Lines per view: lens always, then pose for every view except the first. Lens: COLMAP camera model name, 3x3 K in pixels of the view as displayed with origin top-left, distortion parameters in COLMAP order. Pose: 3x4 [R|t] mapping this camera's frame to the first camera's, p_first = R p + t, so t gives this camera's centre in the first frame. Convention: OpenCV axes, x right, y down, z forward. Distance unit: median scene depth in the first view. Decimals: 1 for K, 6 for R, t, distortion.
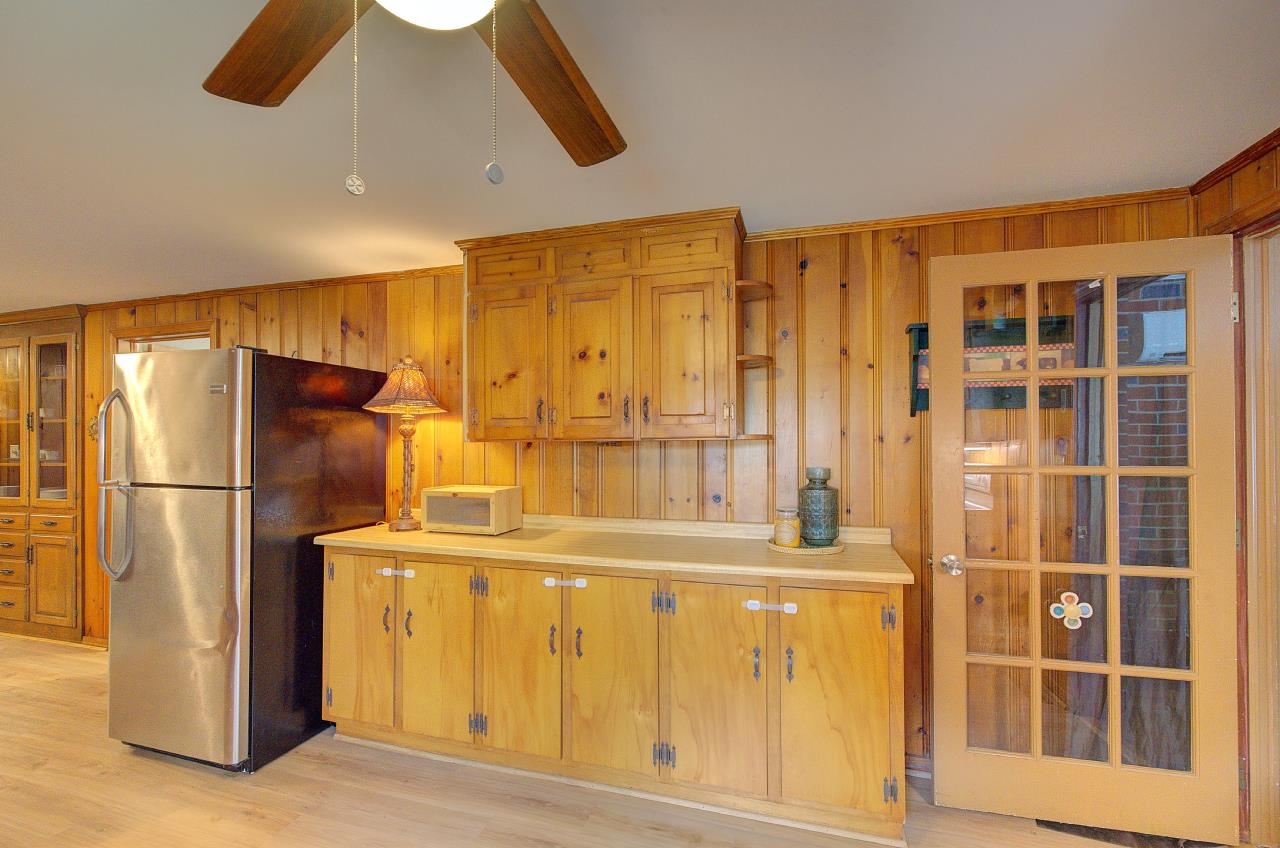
lens RADIAL K [[553.8, 0, 637.2], [0, 553.8, 434.6], [0, 0, 1]] dist [-0.004431, 0.000186]
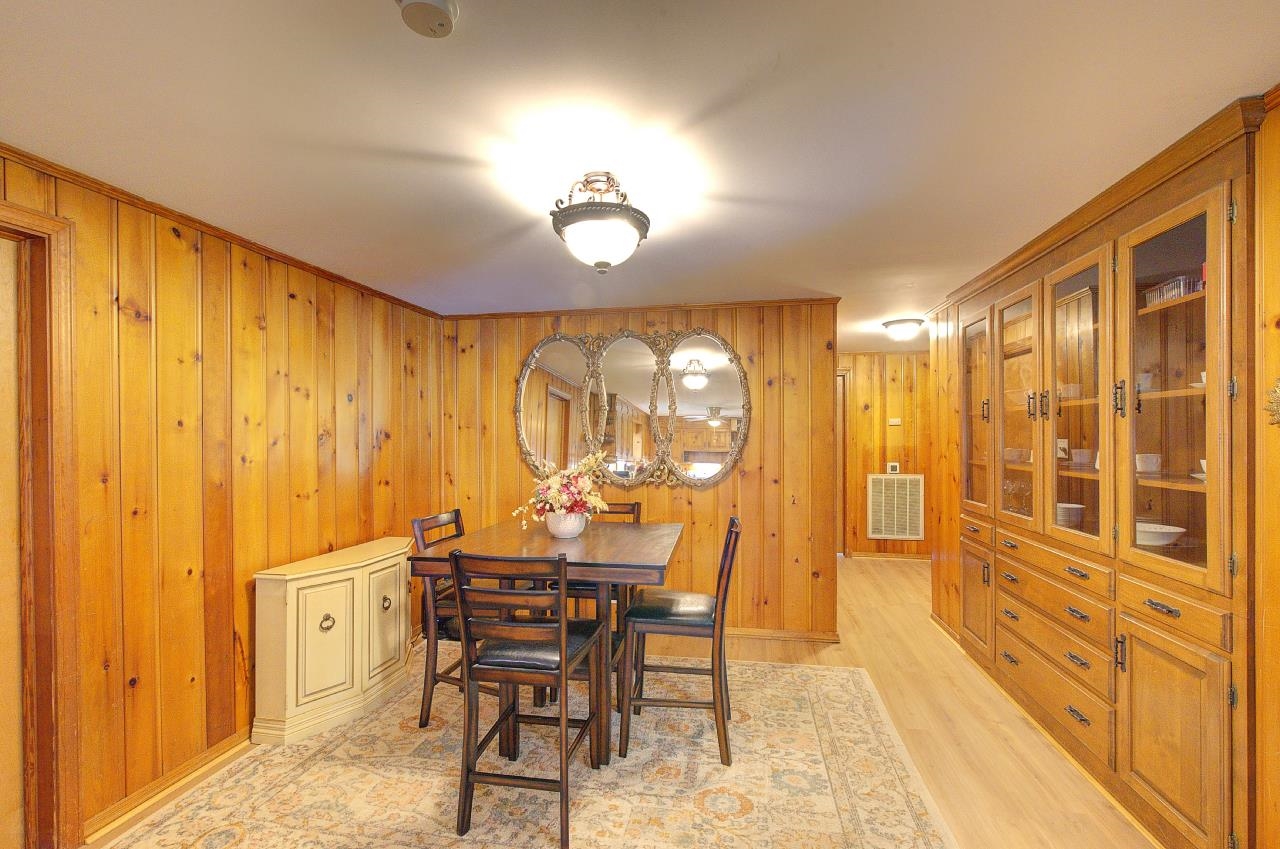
lens RADIAL K [[553.8, 0, 638.9], [0, 553.8, 433.4], [0, 0, 1]] dist [-0.004431, 0.000186]
pose [[0.102892, 0.002832, -0.994688, -0.626832], [0.005229, 0.999981, 0.003388, 0.005085], [0.994679, -0.005550, 0.102875, 0.490979]]
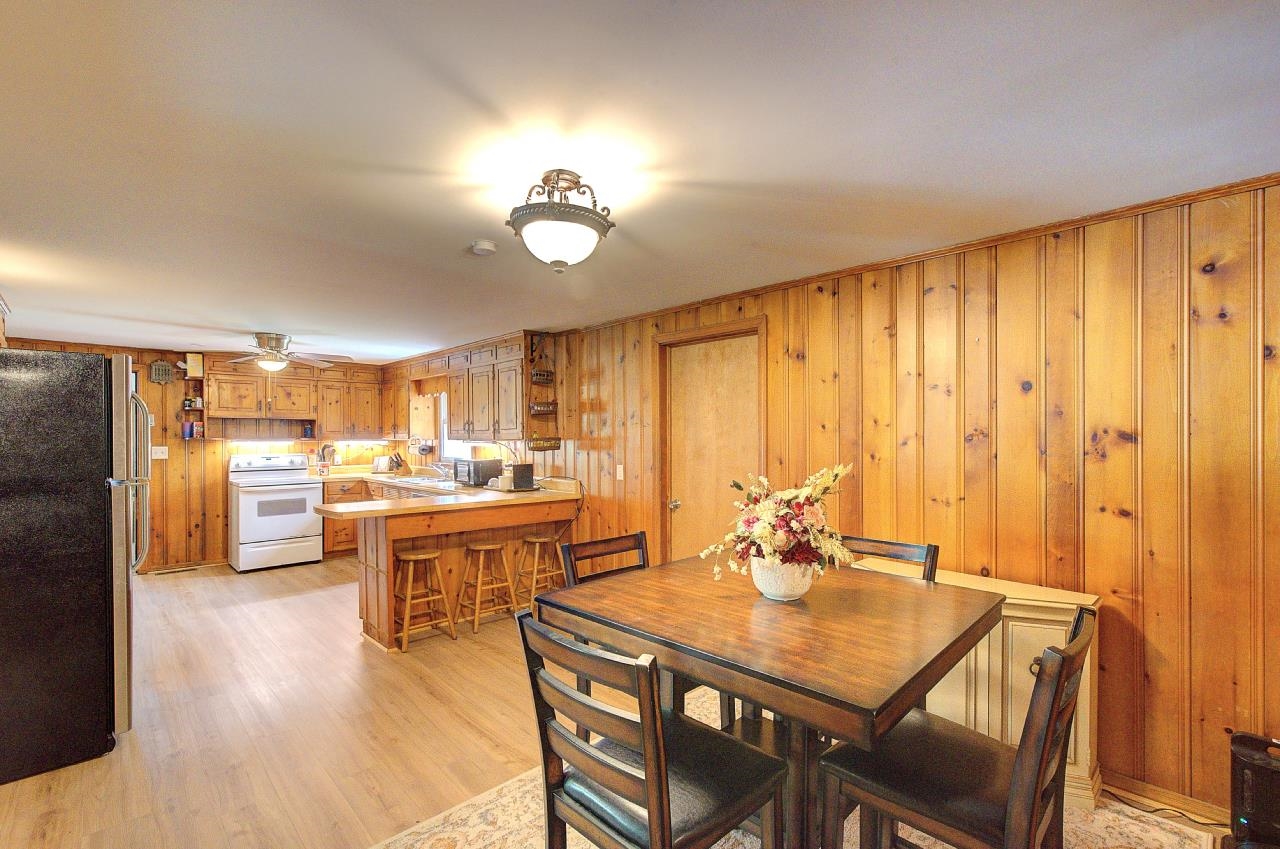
lens RADIAL K [[553.8, 0, 640.3], [0, 553.8, 435.6], [0, 0, 1]] dist [-0.004431, 0.000186]
pose [[-0.877701, 0.005524, 0.479177, -1.400231], [0.001513, 0.999961, -0.008757, 0.013018], [-0.479206, -0.006961, -0.877675, 0.894501]]
